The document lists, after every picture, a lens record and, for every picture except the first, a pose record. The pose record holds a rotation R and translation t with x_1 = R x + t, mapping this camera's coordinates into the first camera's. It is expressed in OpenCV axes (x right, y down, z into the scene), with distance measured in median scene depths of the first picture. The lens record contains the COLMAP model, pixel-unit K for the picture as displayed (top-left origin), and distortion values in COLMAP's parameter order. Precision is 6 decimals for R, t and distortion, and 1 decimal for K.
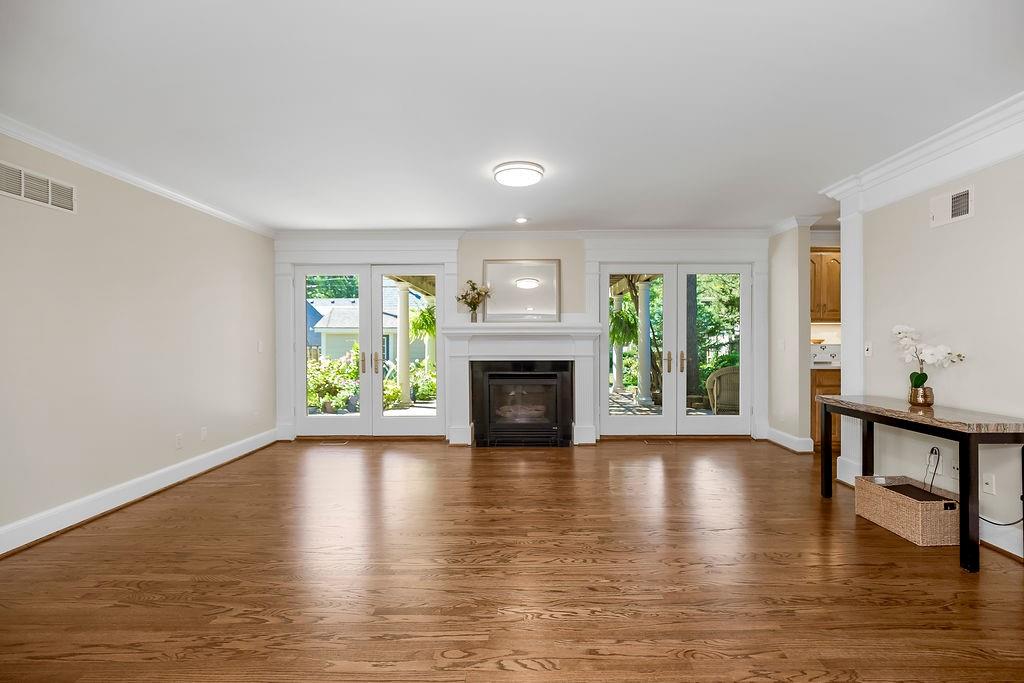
lens RADIAL K [[475.2, 0, 512.6], [0, 475.2, 340.8], [0, 0, 1]] dist [-0.029224, 0.003244]
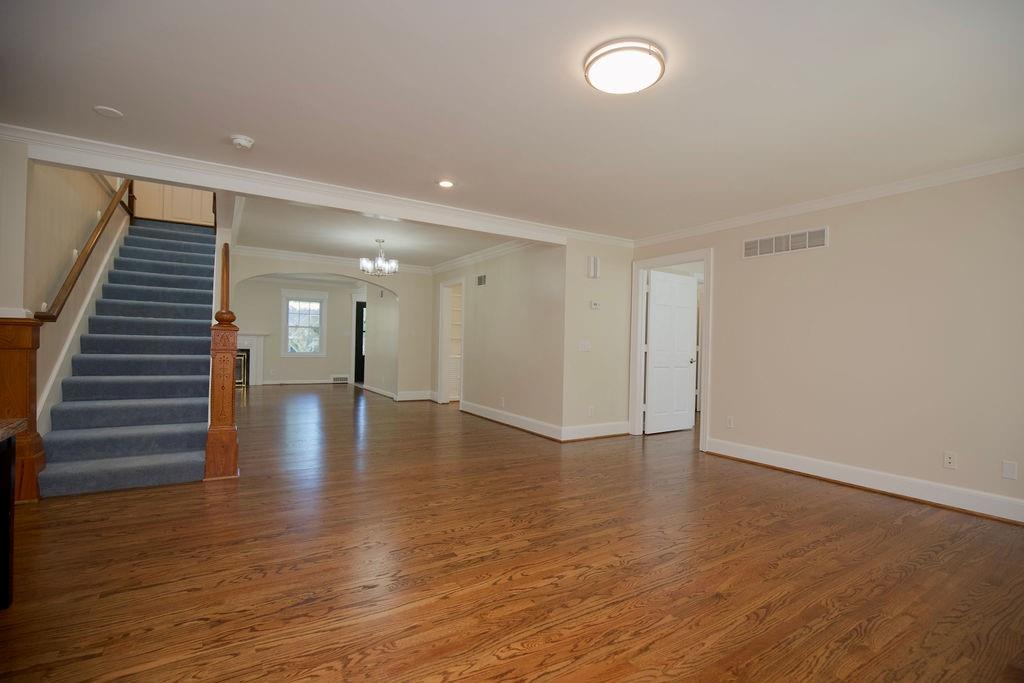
lens RADIAL K [[475.2, 0, 513.8], [0, 475.2, 340.8], [0, 0, 1]] dist [-0.029224, 0.003244]
pose [[-0.837144, -0.013003, -0.546829, 0.623769], [-0.016393, 0.999865, 0.001321, 0.018815], [0.546737, 0.010070, -0.837244, 1.937463]]
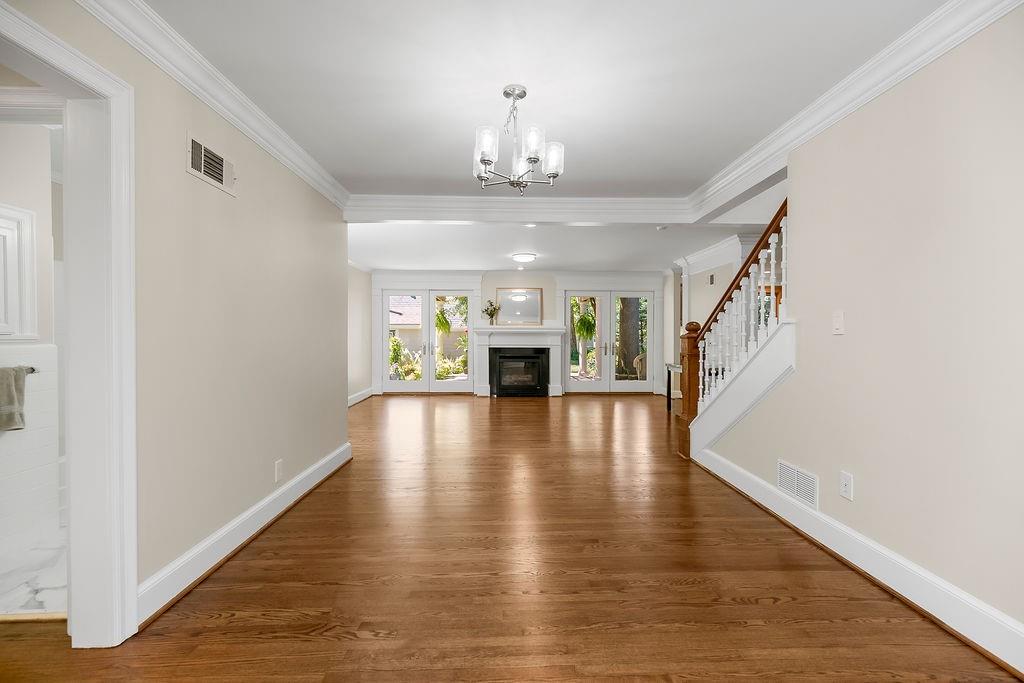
lens RADIAL K [[475.2, 0, 515.2], [0, 475.2, 341.4], [0, 0, 1]] dist [-0.029224, 0.003244]
pose [[0.998445, 0.005744, 0.055448, -0.089719], [-0.006485, 0.999892, 0.013195, -0.003130], [-0.055367, -0.013534, 0.998374, -0.706116]]
